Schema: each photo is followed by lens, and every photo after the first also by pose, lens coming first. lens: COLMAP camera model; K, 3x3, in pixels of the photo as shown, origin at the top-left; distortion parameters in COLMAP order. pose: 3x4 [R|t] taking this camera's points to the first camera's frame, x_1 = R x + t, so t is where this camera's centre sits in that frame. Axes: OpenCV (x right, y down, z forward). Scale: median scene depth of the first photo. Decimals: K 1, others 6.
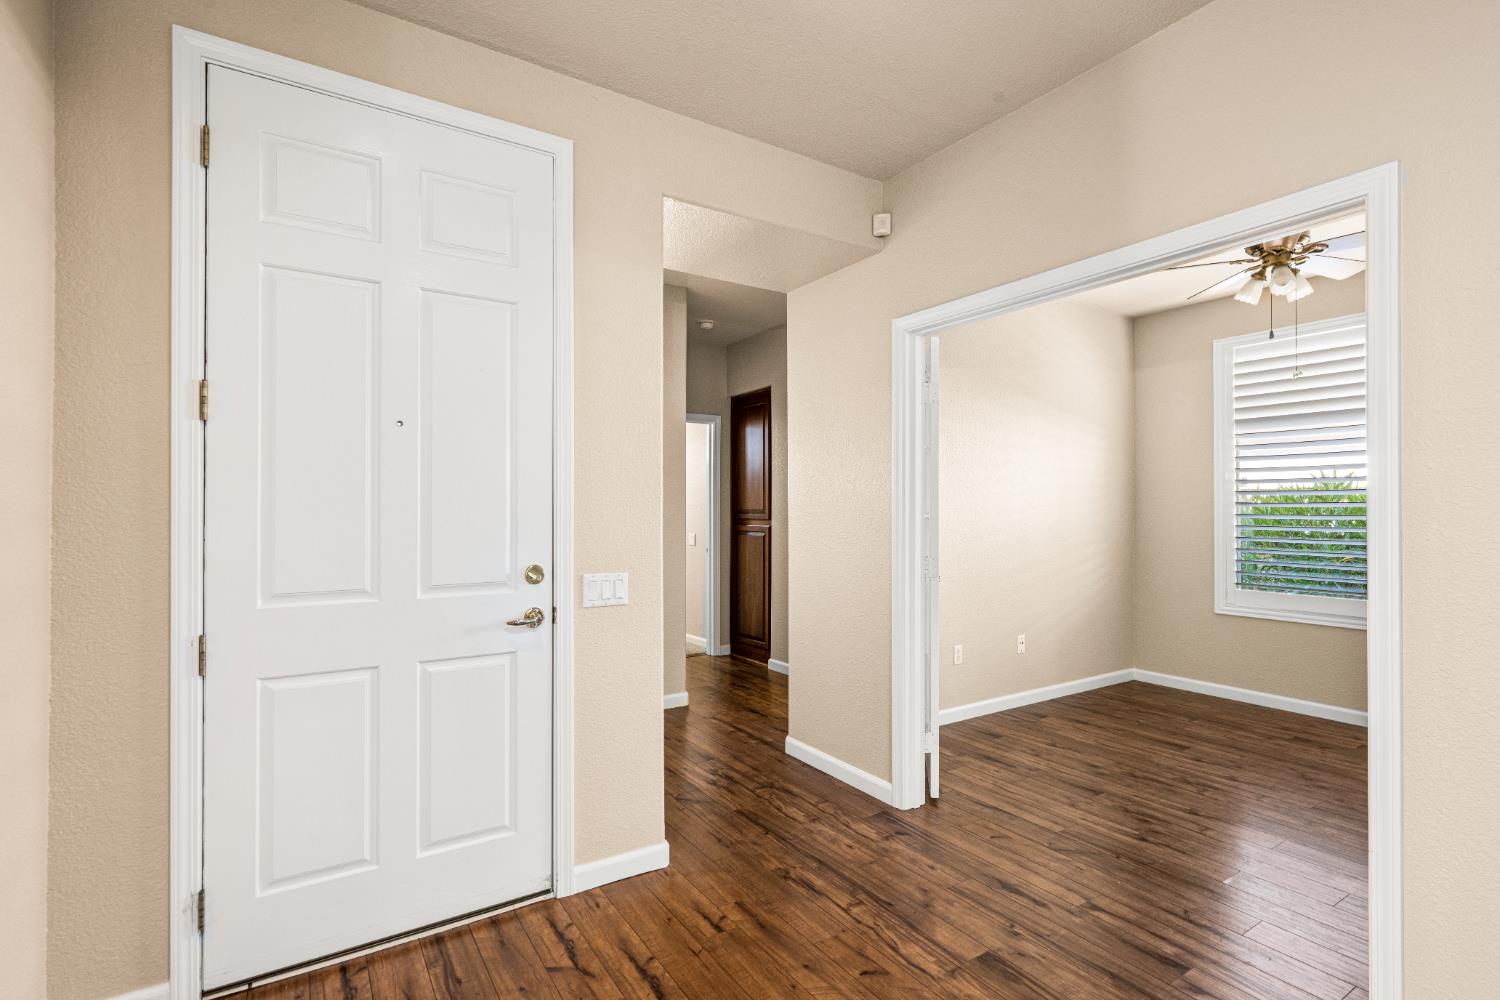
lens RADIAL K [[698.9, 0, 741.3], [0, 698.9, 500.1], [0, 0, 1]] dist [0.003635, -0.000070]
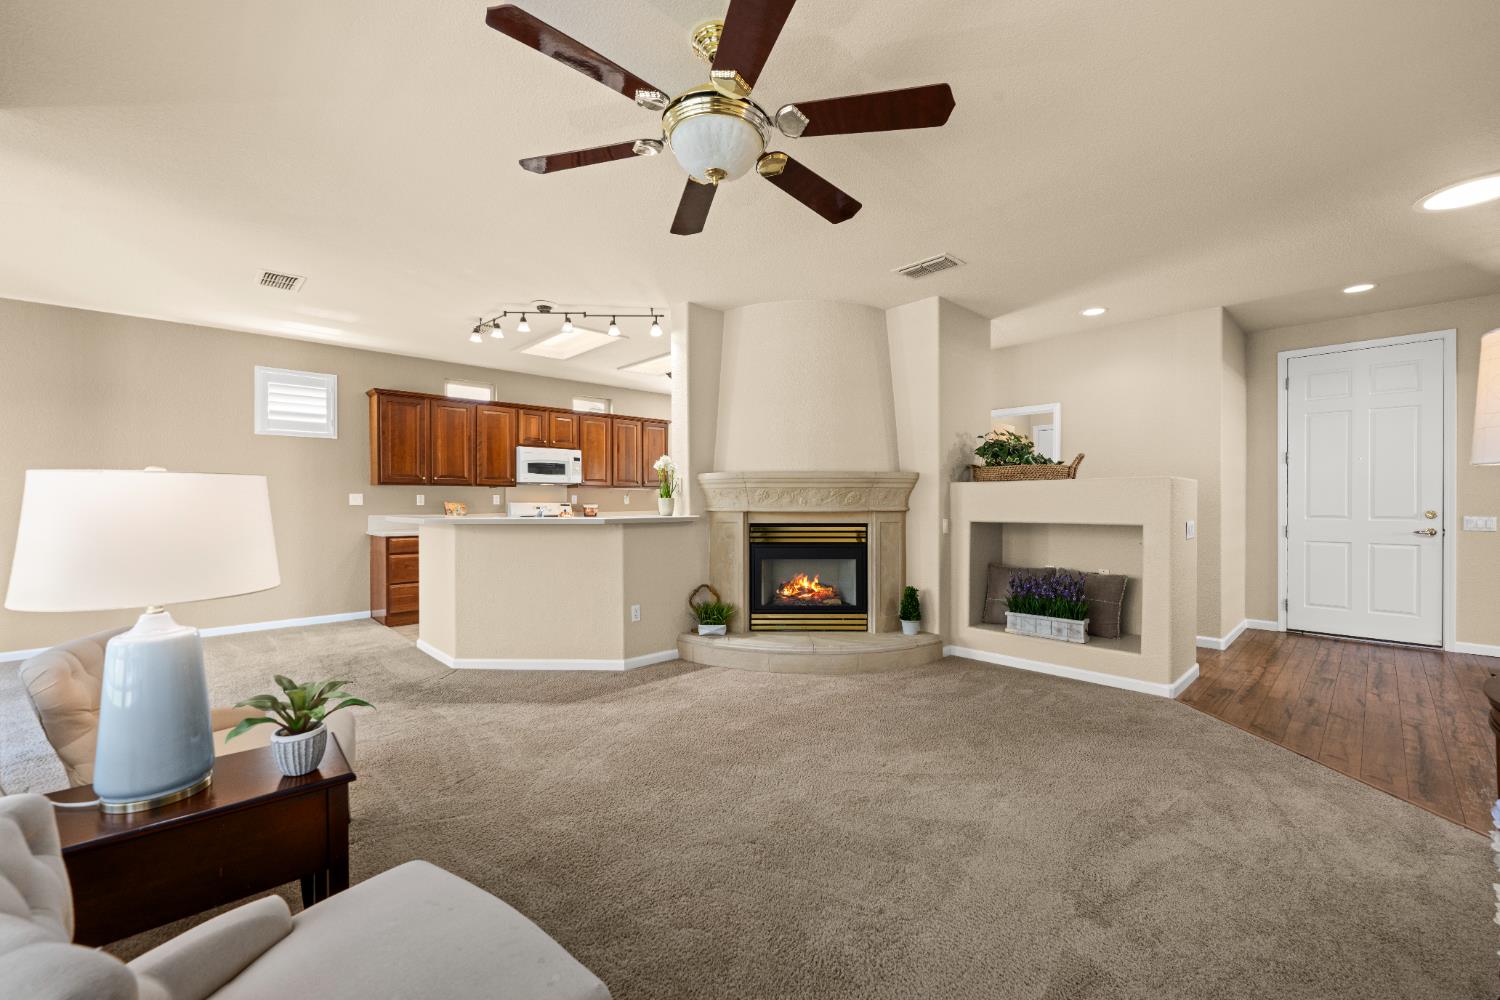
lens RADIAL K [[608.4, 0, 739.5], [0, 608.4, 502.5], [0, 0, 1]] dist [-0.002382, 0.000818]
pose [[0.171226, 0.010861, -0.985172, 1.712434], [0.015884, 0.999779, 0.013783, -0.005140], [0.985104, -0.018008, 0.171016, -2.160956]]
